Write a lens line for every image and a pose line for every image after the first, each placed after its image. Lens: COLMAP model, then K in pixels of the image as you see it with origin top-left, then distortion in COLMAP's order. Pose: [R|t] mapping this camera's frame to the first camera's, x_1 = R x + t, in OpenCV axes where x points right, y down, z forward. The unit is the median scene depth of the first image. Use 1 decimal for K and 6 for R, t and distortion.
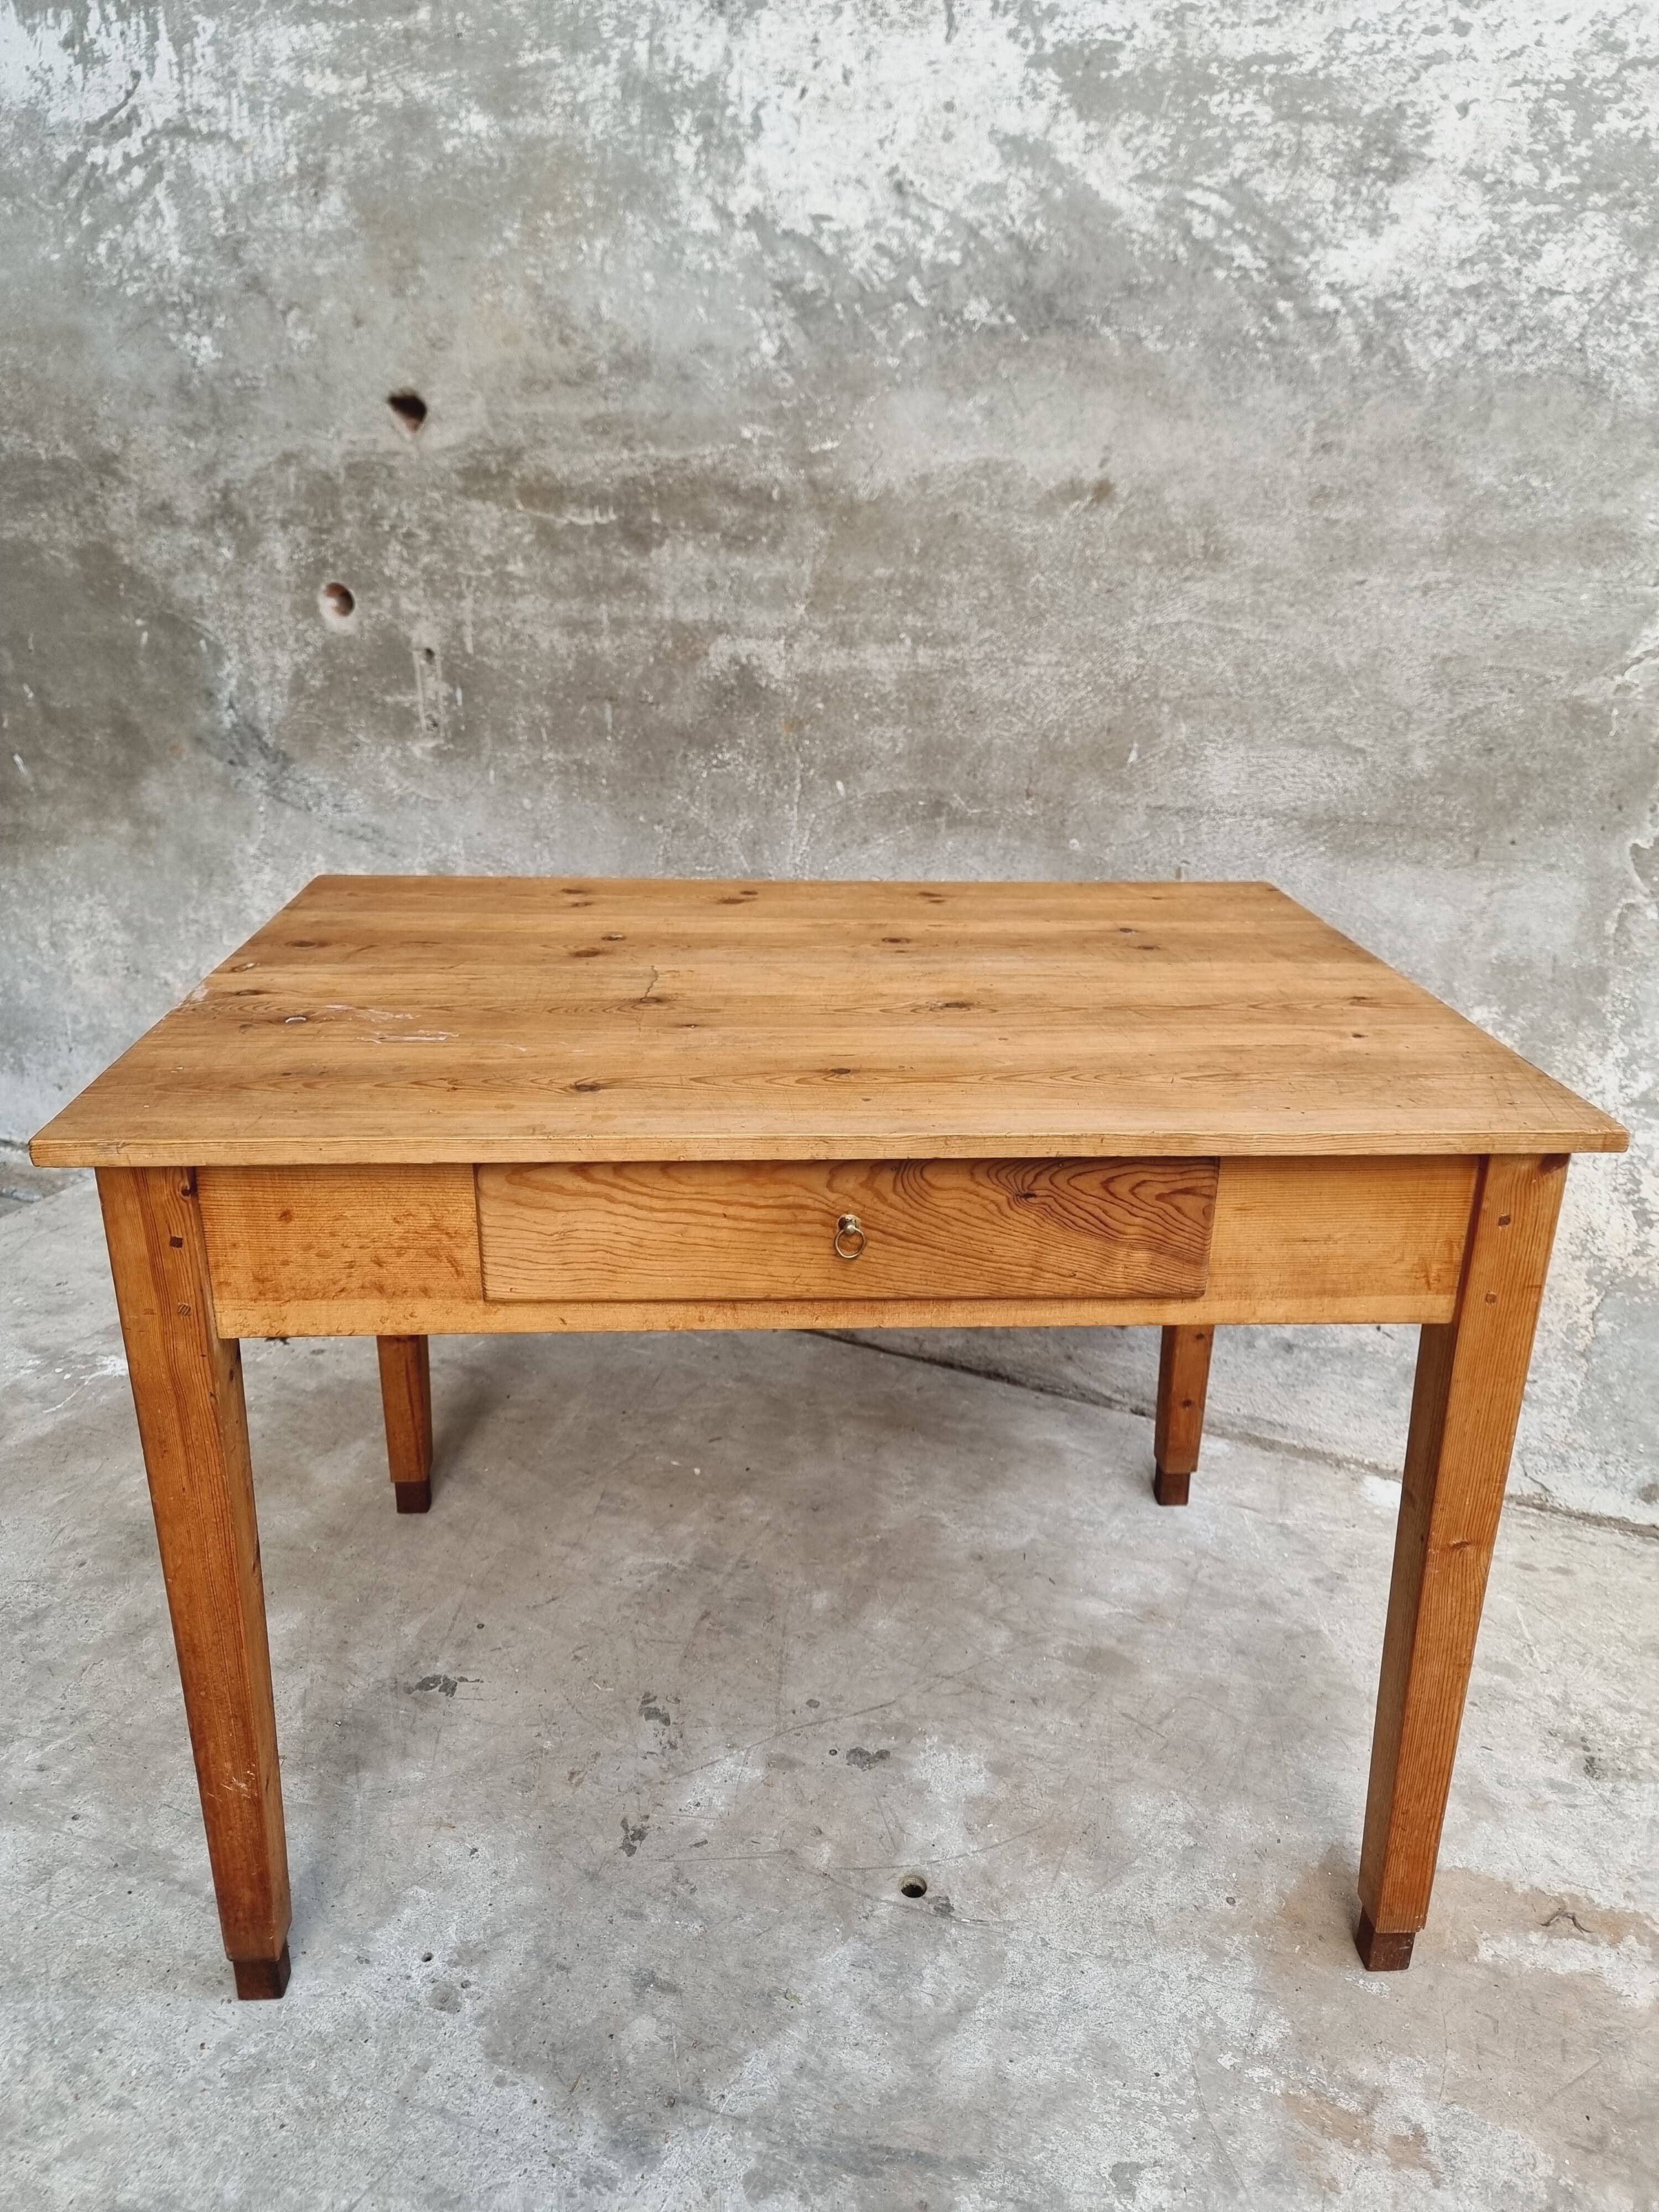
lens RADIAL K [[1528.5, 0, 827.9], [0, 1528.5, 1096.9], [0, 0, 1]] dist [0.060935, -0.056551]
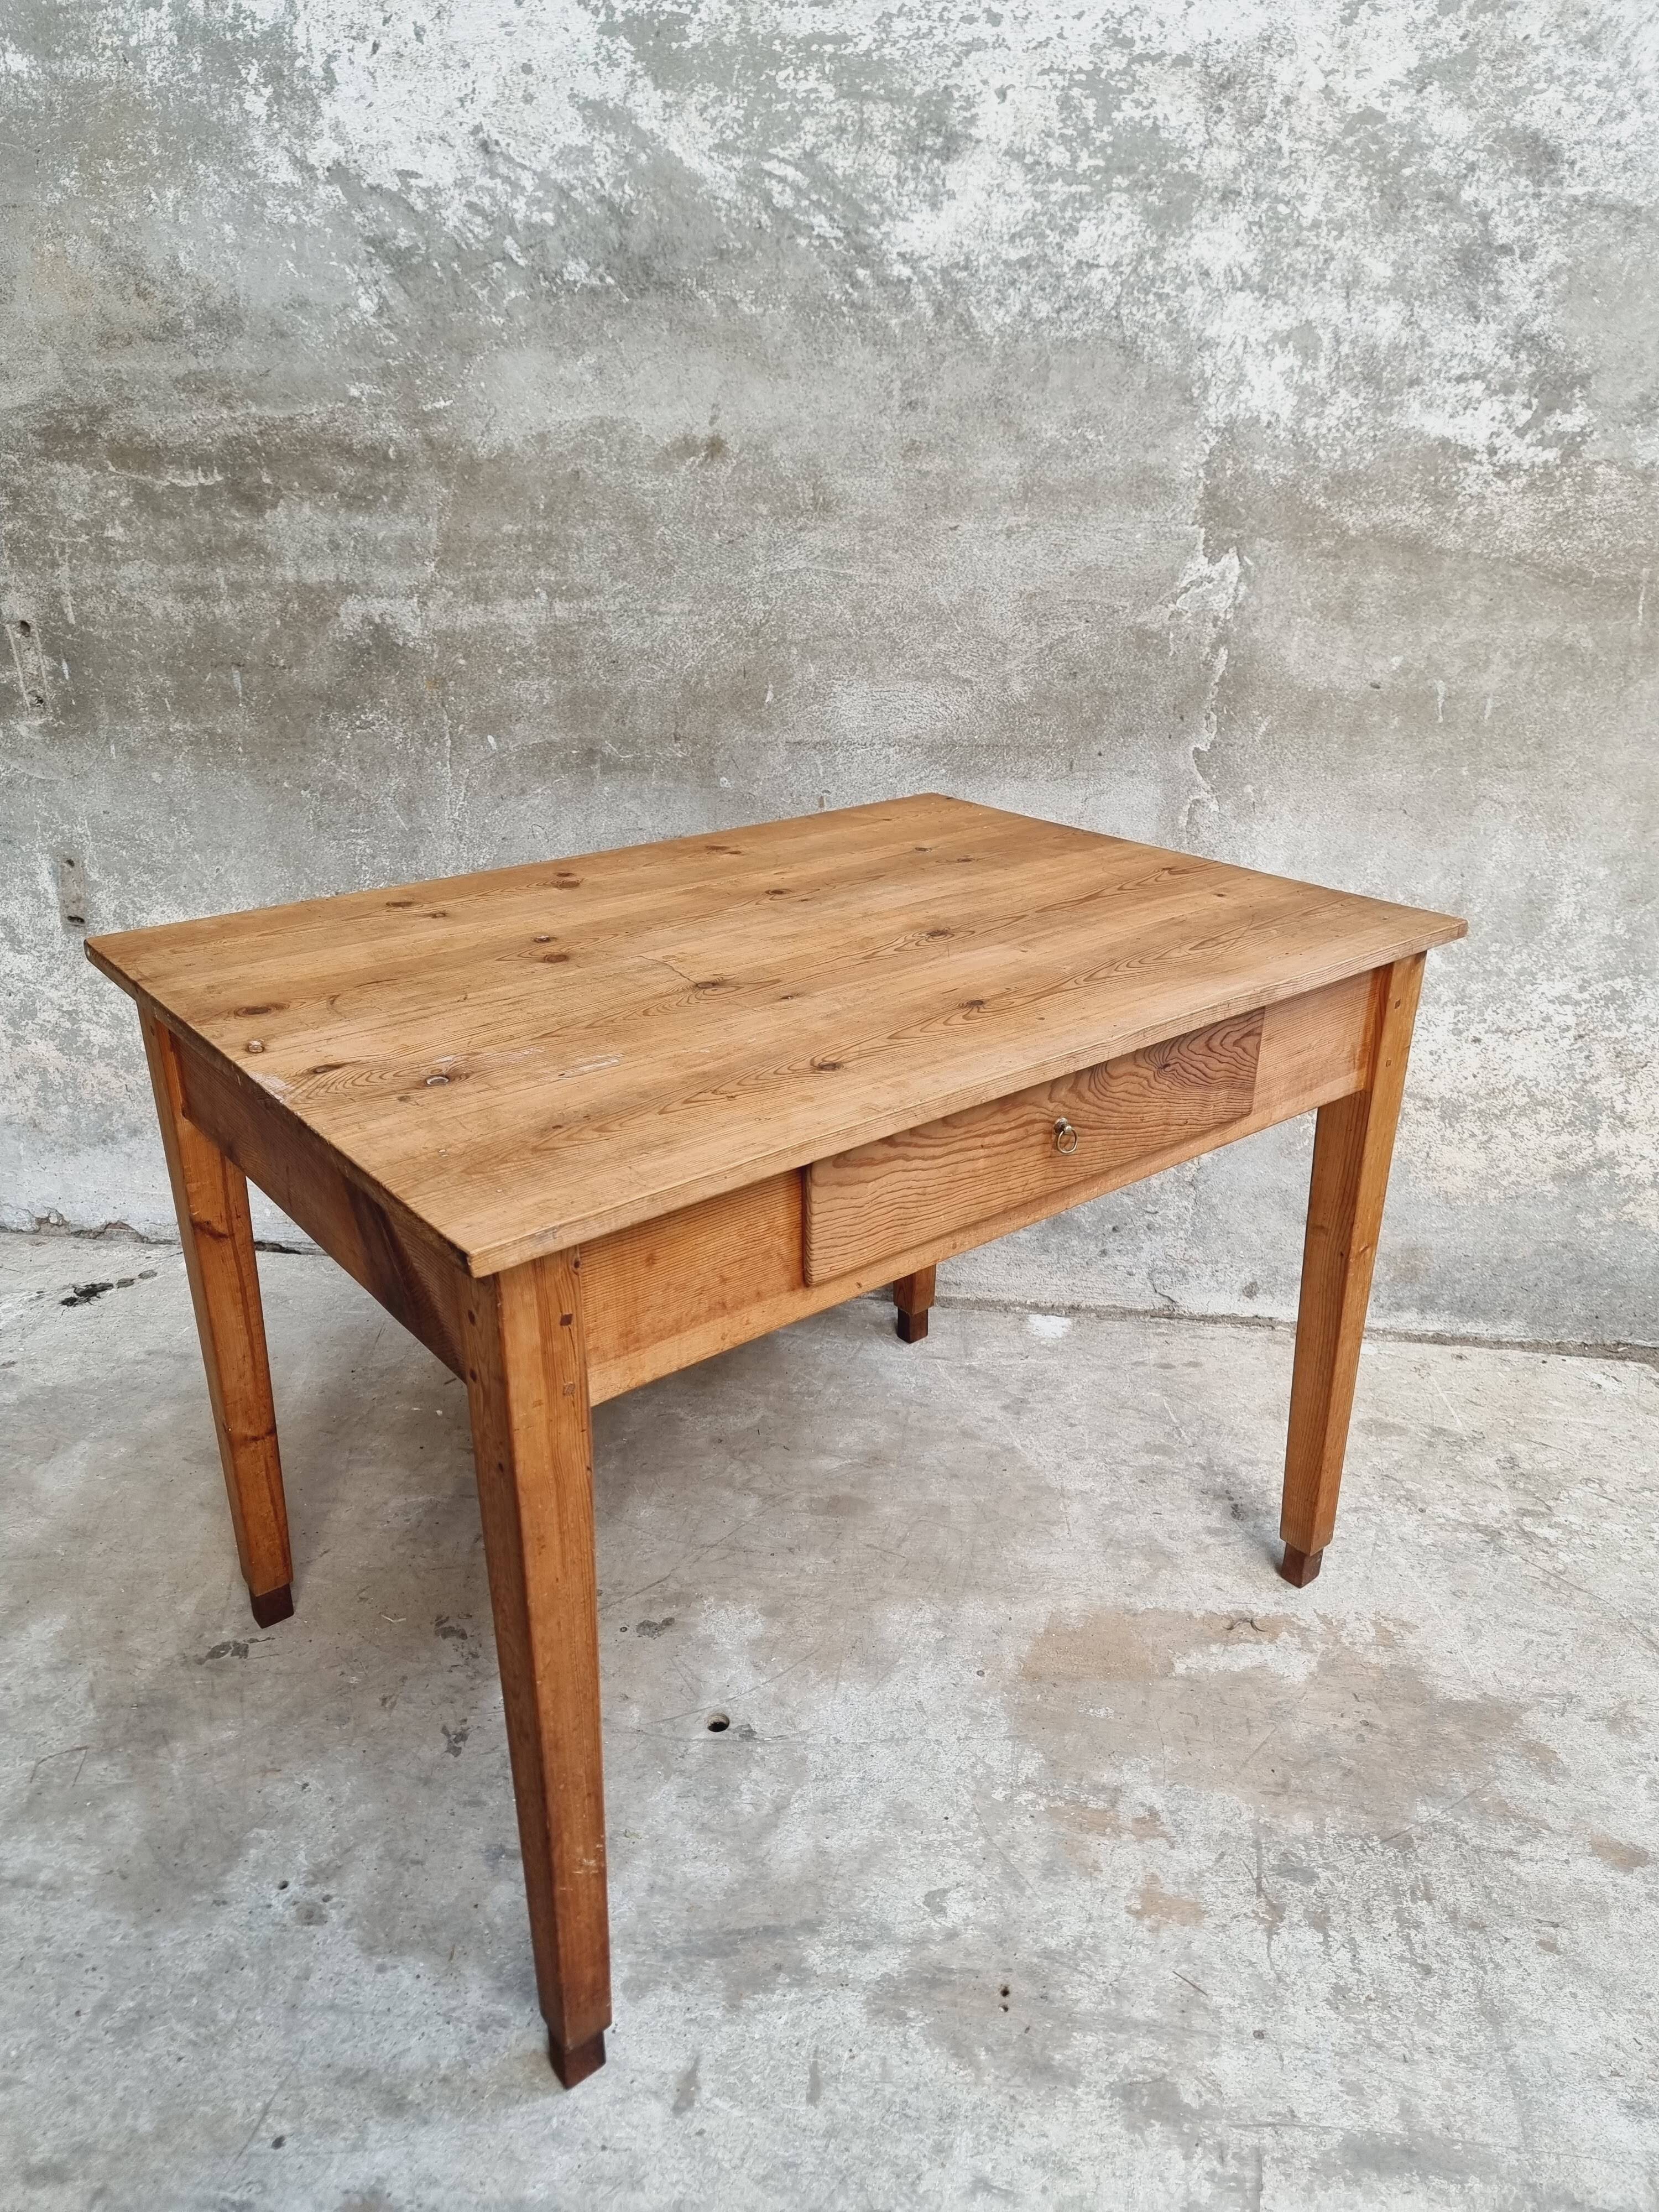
lens RADIAL K [[1516.7, 0, 806.1], [0, 1516.7, 1119.6], [0, 0, 1]] dist [0.061657, -0.057123]
pose [[0.963882, -0.127013, 0.234094, -0.071448], [0.112662, 0.990893, 0.073744, -0.002150], [-0.241328, -0.044707, 0.969413, -0.067192]]
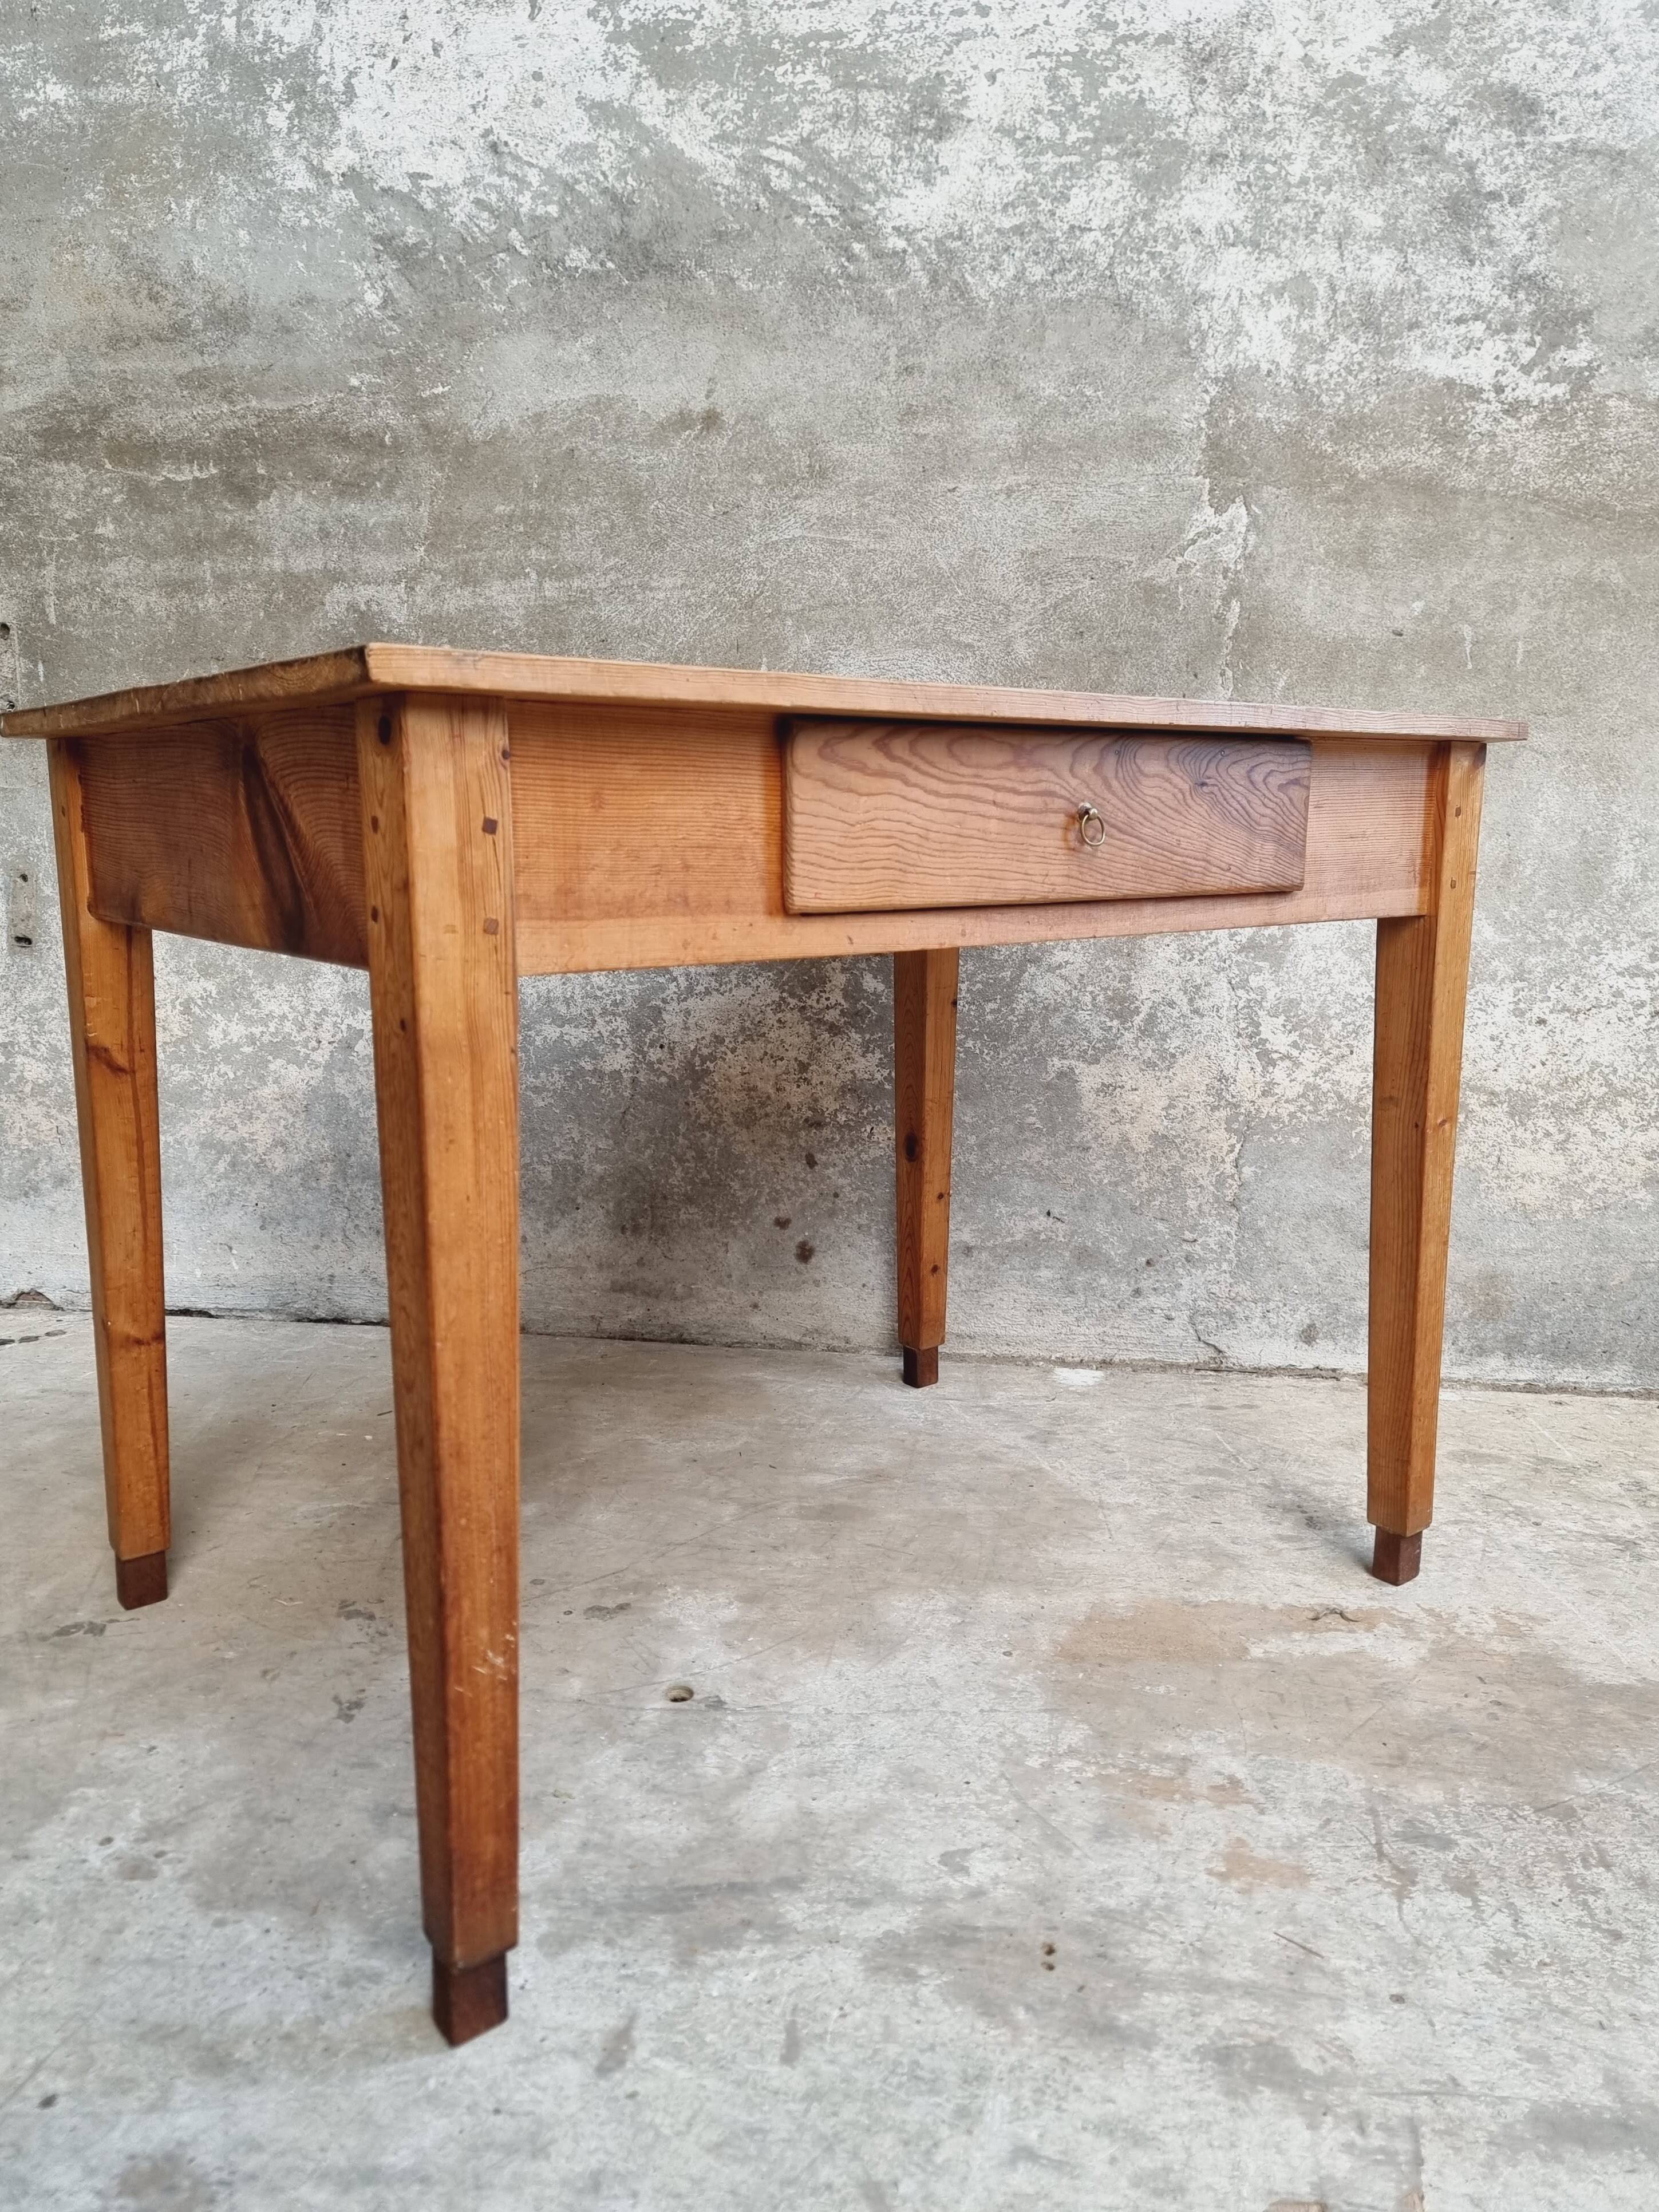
lens RADIAL K [[1569.8, 0, 791.3], [0, 1569.8, 1117.8], [0, 0, 1]] dist [0.064395, -0.058548]
pose [[0.967470, -0.064041, 0.244747, -0.069361], [0.105866, 0.981136, -0.161757, 0.271754], [-0.229770, 0.182406, 0.955999, 0.030632]]
